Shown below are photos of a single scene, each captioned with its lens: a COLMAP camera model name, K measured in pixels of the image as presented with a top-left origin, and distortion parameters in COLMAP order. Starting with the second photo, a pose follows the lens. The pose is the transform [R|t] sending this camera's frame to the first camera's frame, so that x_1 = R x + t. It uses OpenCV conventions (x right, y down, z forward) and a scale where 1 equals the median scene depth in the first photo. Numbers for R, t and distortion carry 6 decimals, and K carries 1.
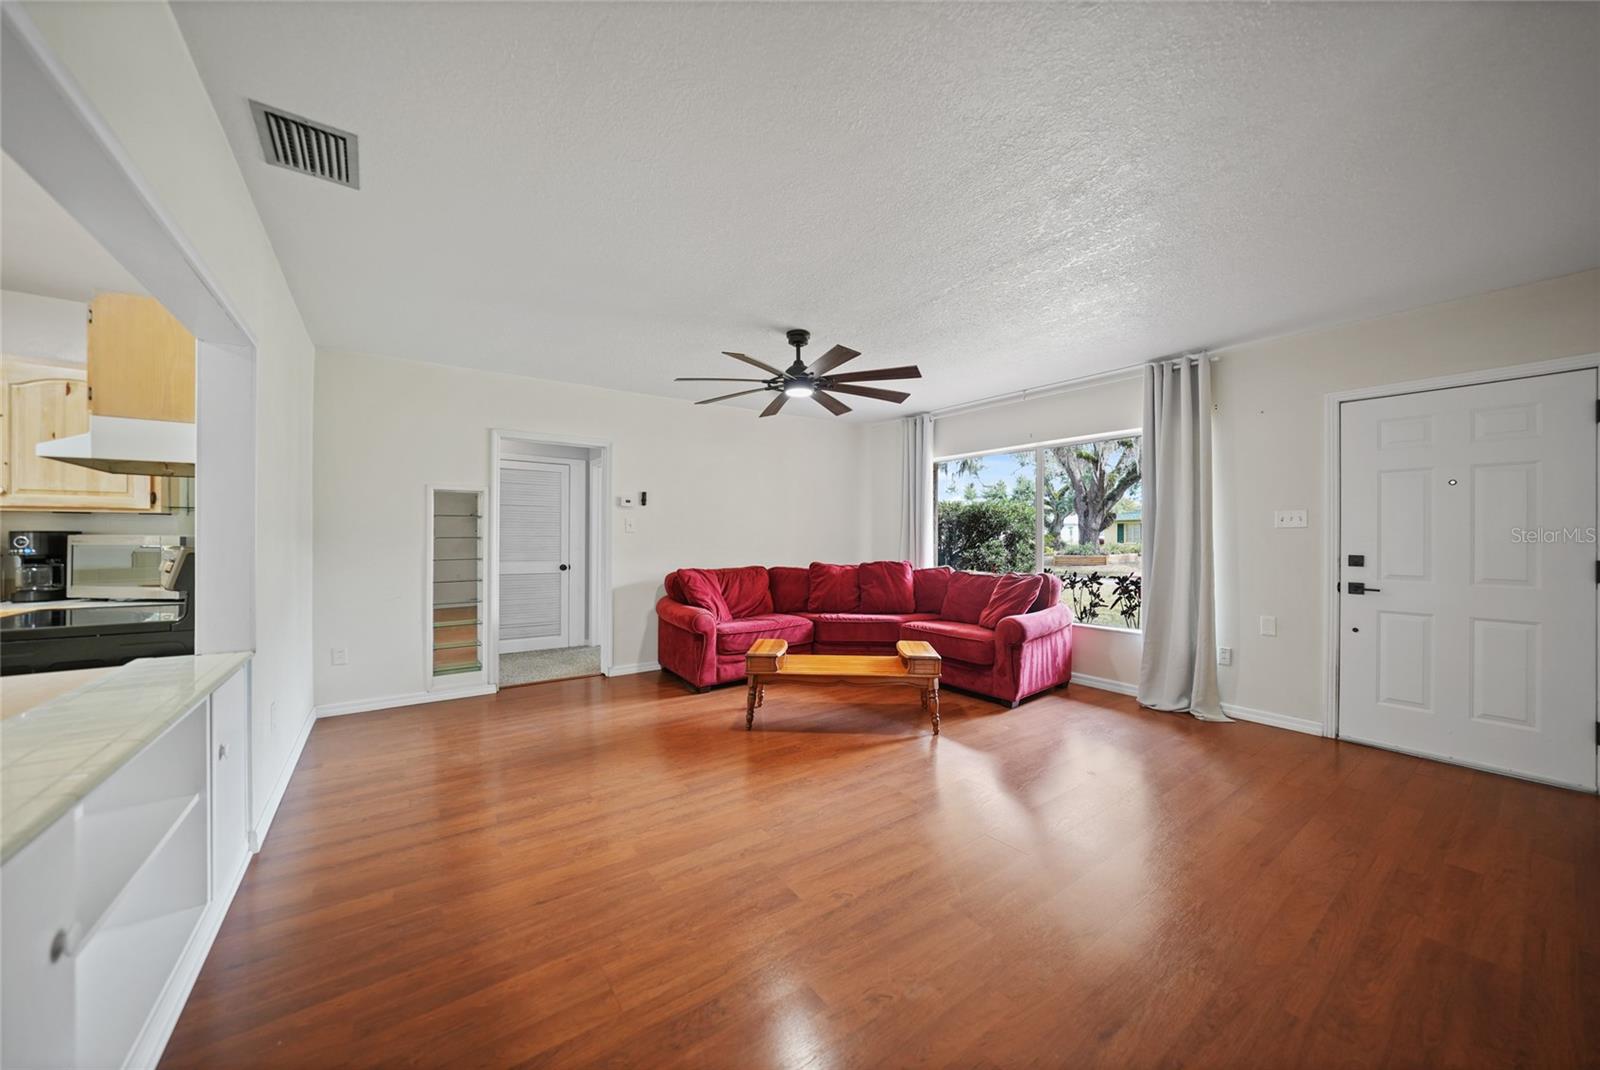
lens RADIAL K [[565.2, 0, 800.0], [0, 565.2, 535.0], [0, 0, 1]] dist [-0.013449, 0.000061]
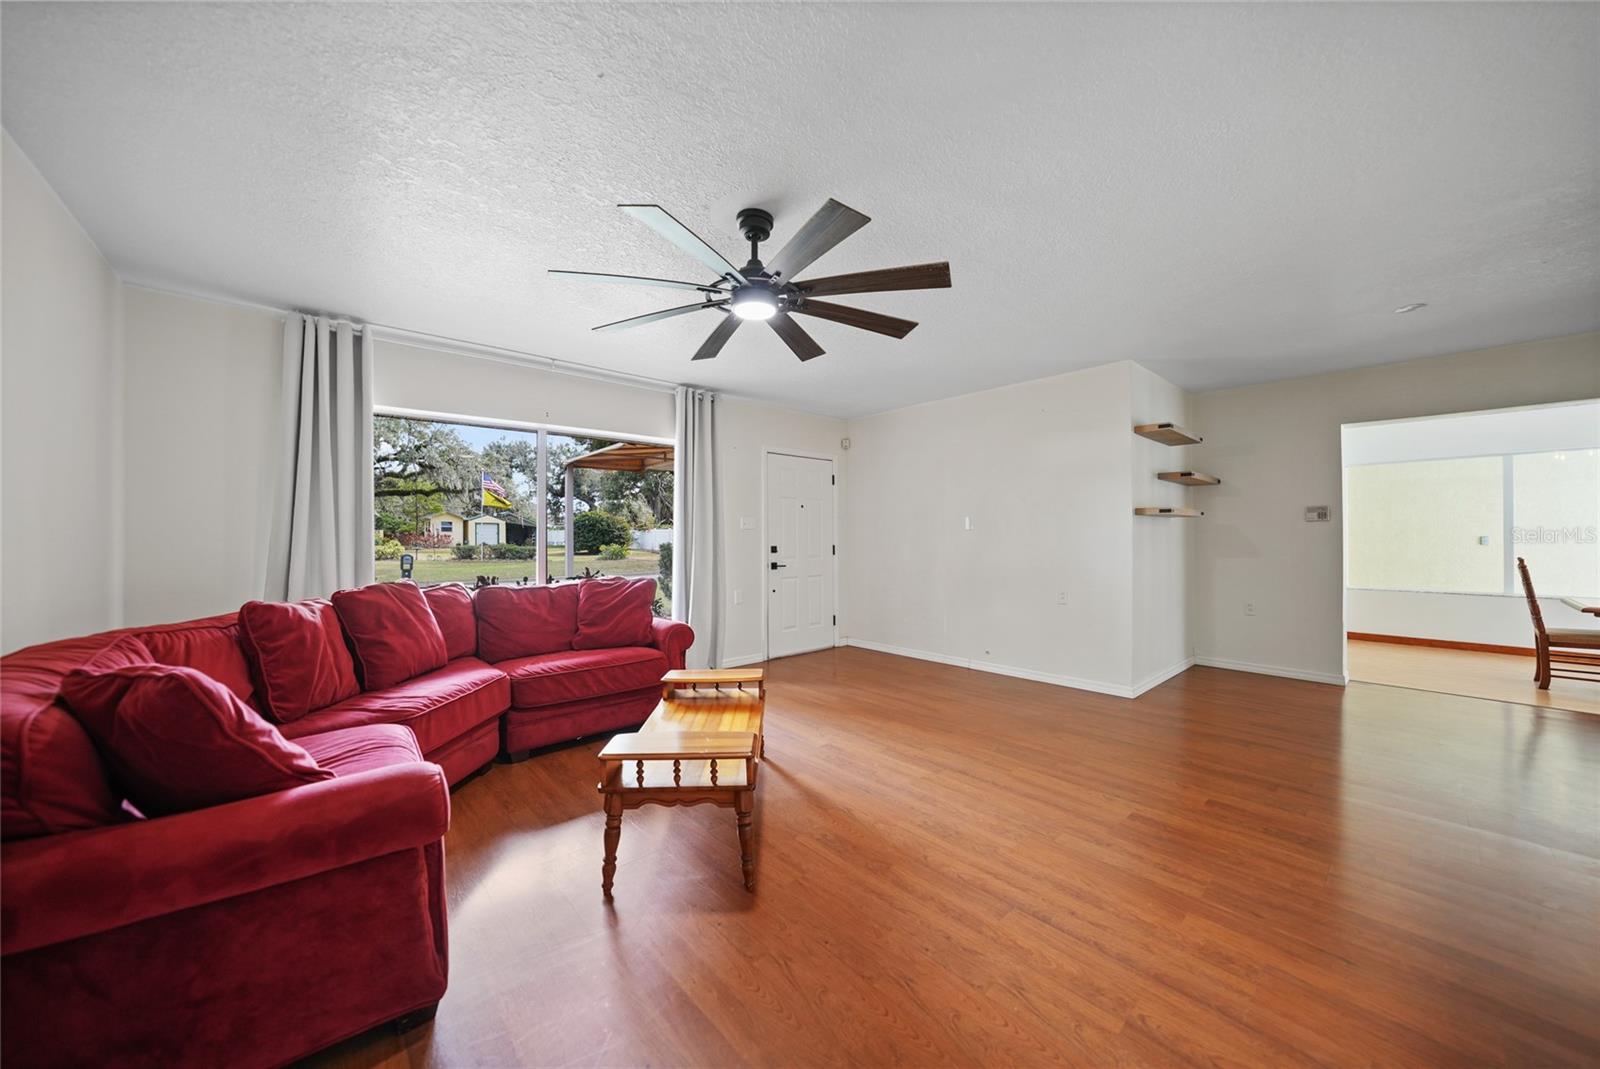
lens RADIAL K [[566.8, 0, 799.2], [0, 566.8, 539.6], [0, 0, 1]] dist [-0.022649, 0.004613]
pose [[-0.105940, -0.010624, 0.994316, -0.588799], [0.001316, 0.999941, 0.010824, -0.001277], [-0.994372, 0.002455, -0.105920, 0.933293]]
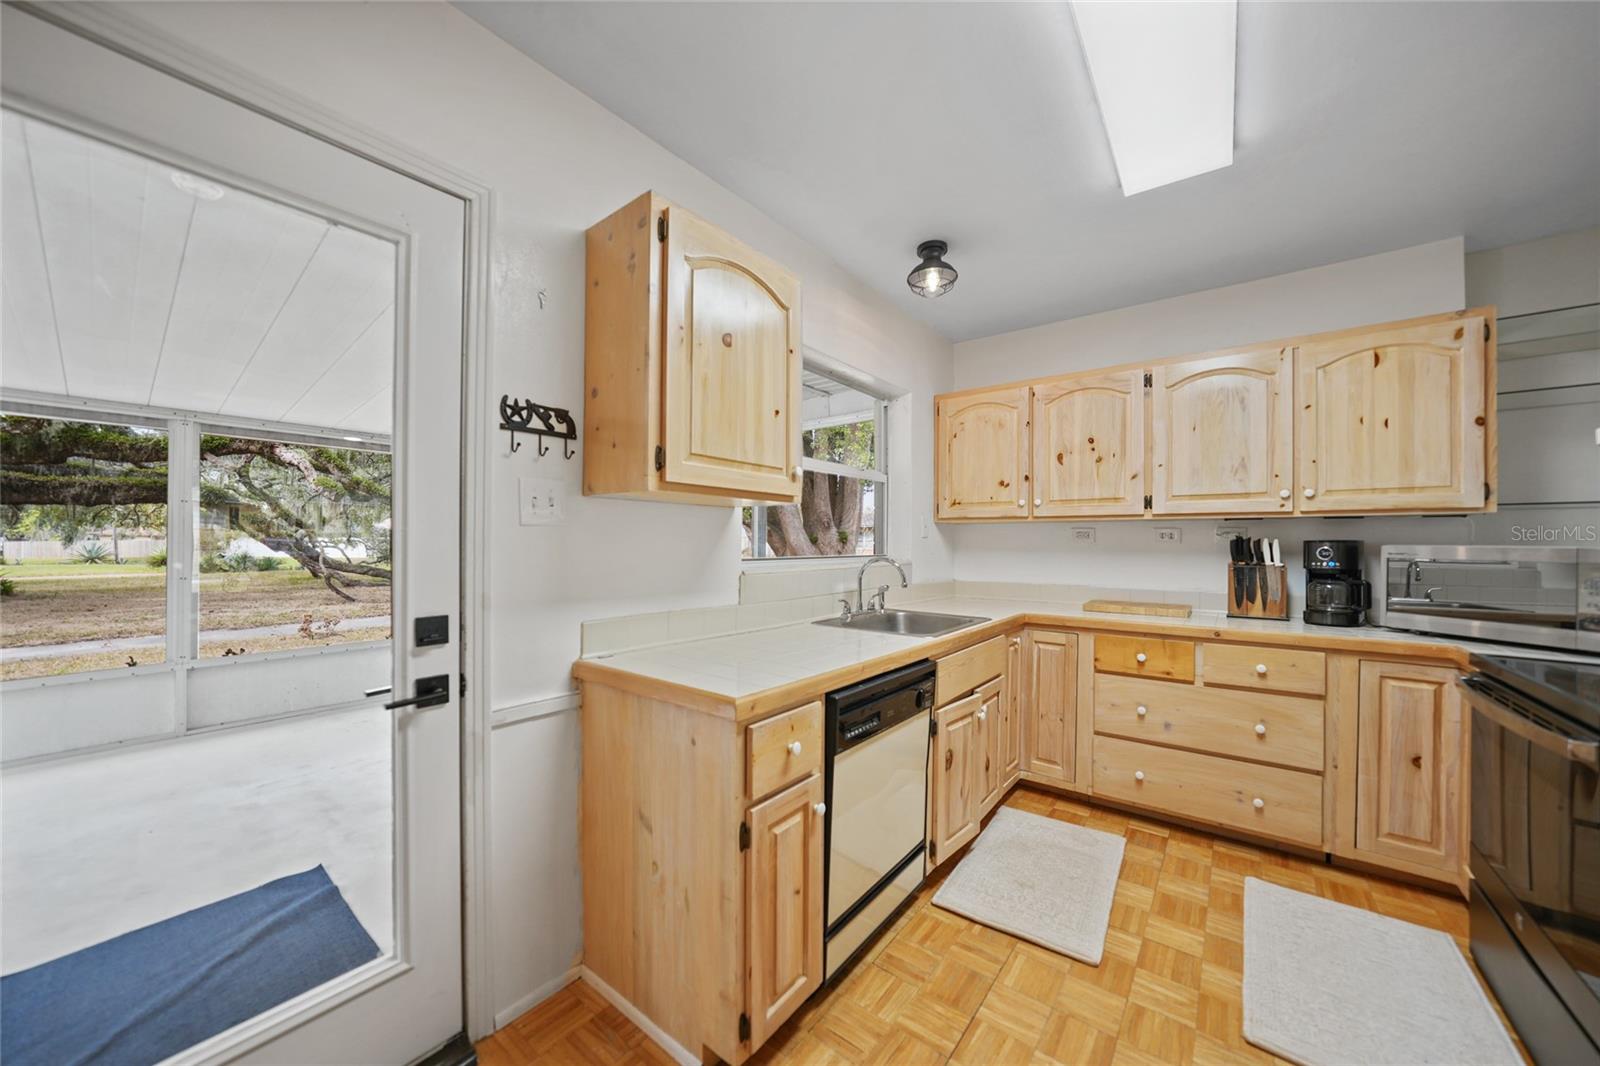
lens RADIAL K [[566.8, 0, 799.2], [0, 566.8, 538.1], [0, 0, 1]] dist [-0.022649, 0.004613]
pose [[0.278193, -0.007584, -0.960495, -0.572982], [-0.003547, 0.999954, -0.008923, 0.000218], [0.960519, 0.005889, 0.278153, -0.005712]]
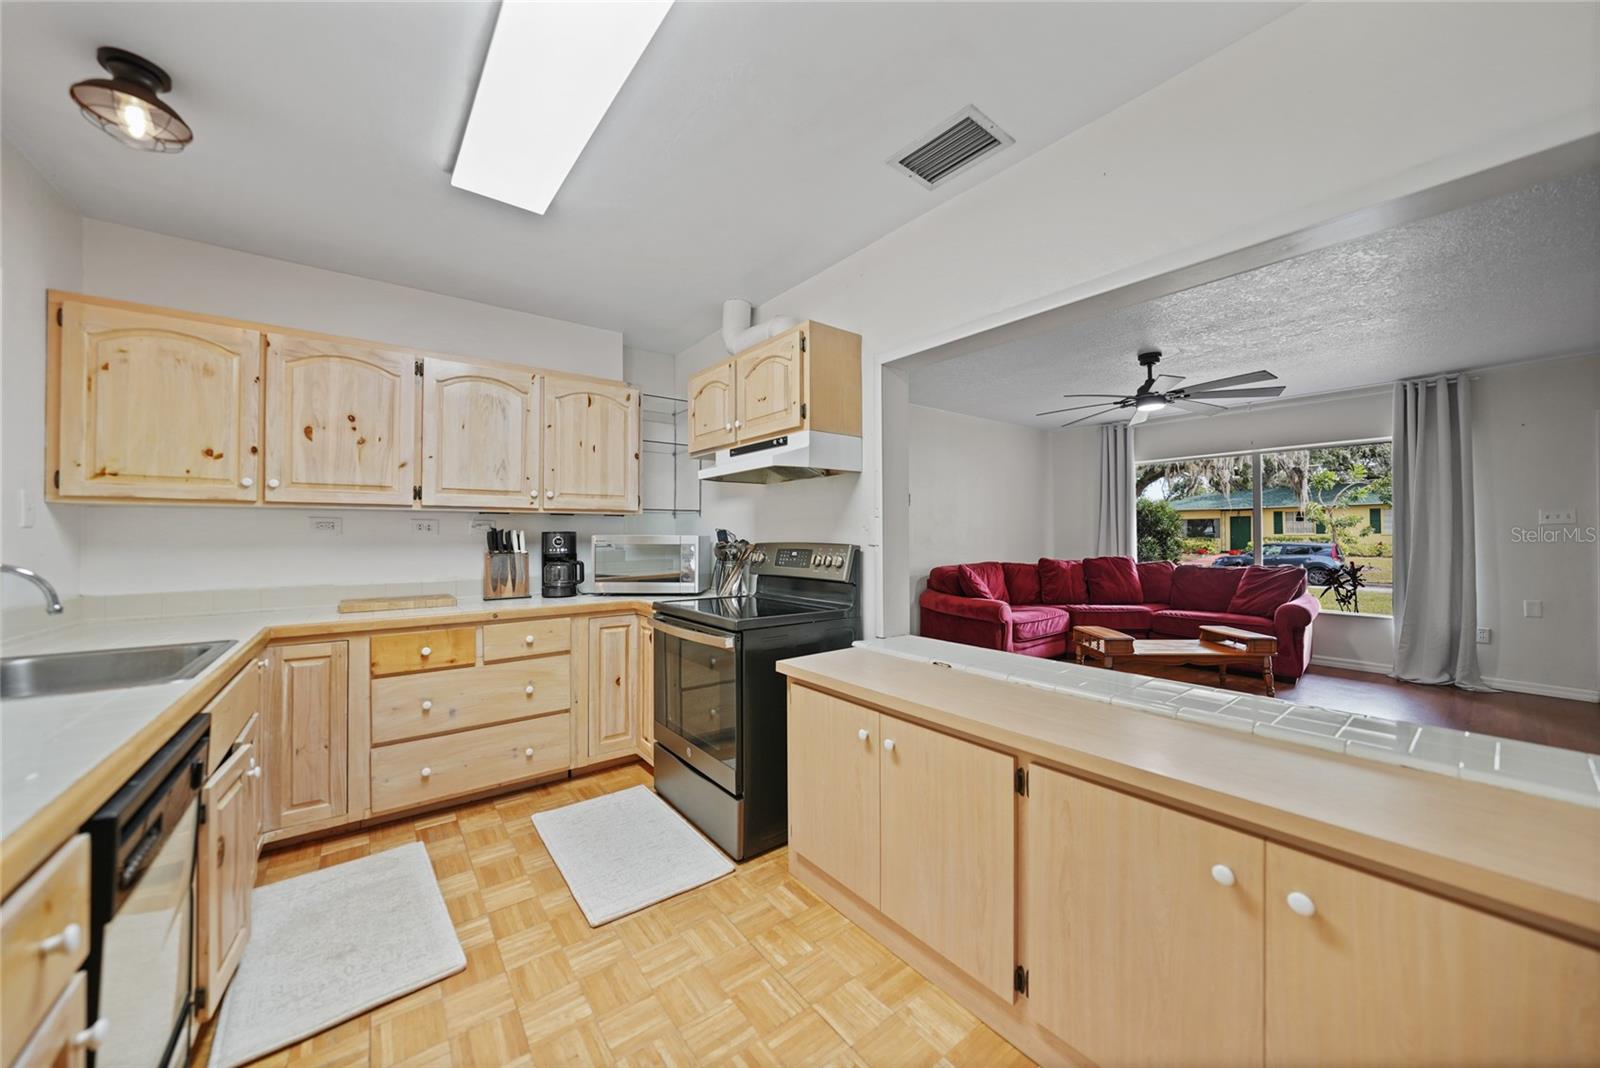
lens RADIAL K [[564.7, 0, 800.3], [0, 564.7, 530.4], [0, 0, 1]] dist [-0.022871, 0.004511]
pose [[0.999428, -0.004493, 0.033529, -0.680230], [0.004708, 0.999969, -0.006322, -0.000110], [-0.033499, 0.006476, 0.999418, -0.088776]]
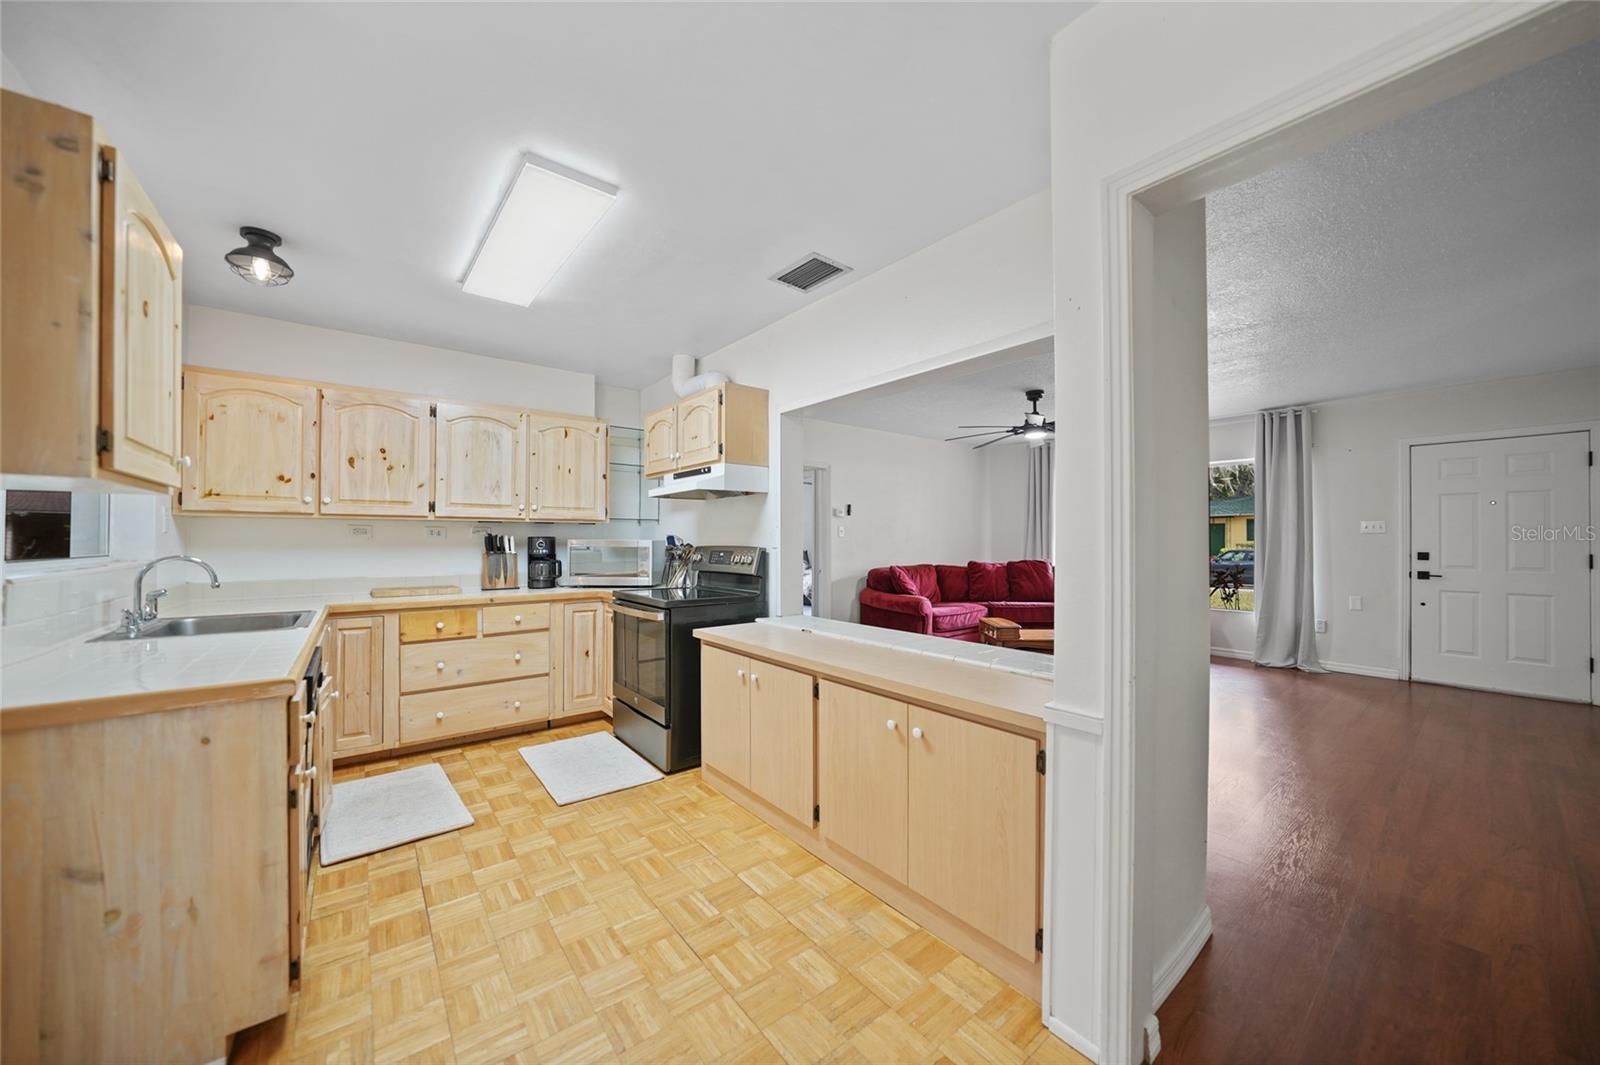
lens RADIAL K [[566.8, 0, 799.2], [0, 566.8, 537.6], [0, 0, 1]] dist [-0.022649, 0.004613]
pose [[0.998998, -0.001081, 0.044749, -0.579943], [0.001198, 0.999996, -0.002575, -0.000151], [-0.044746, 0.002626, 0.998995, -0.310289]]
